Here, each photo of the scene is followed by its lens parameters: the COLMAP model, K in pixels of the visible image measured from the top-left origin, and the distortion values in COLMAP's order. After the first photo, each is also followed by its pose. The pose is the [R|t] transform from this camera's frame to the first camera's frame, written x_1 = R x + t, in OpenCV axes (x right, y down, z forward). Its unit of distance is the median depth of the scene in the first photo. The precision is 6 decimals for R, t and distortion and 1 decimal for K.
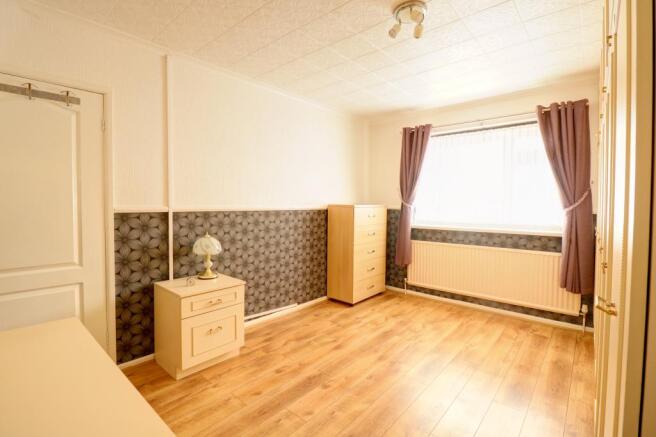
lens RADIAL K [[308.3, 0, 331.5], [0, 308.3, 214.1], [0, 0, 1]] dist [-0.002240, -0.000483]
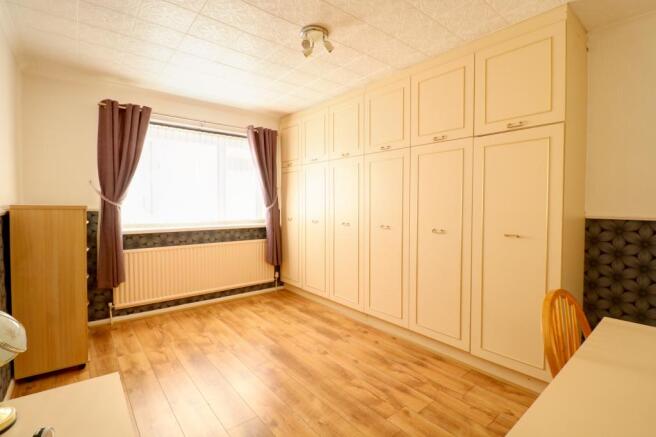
lens RADIAL K [[308.3, 0, 331.4], [0, 308.3, 216.4], [0, 0, 1]] dist [-0.002240, -0.000483]
pose [[0.160177, -0.043446, 0.986132, -0.499038], [0.029062, 0.998805, 0.039284, -0.017479], [-0.986660, 0.022366, 0.161248, 0.441042]]
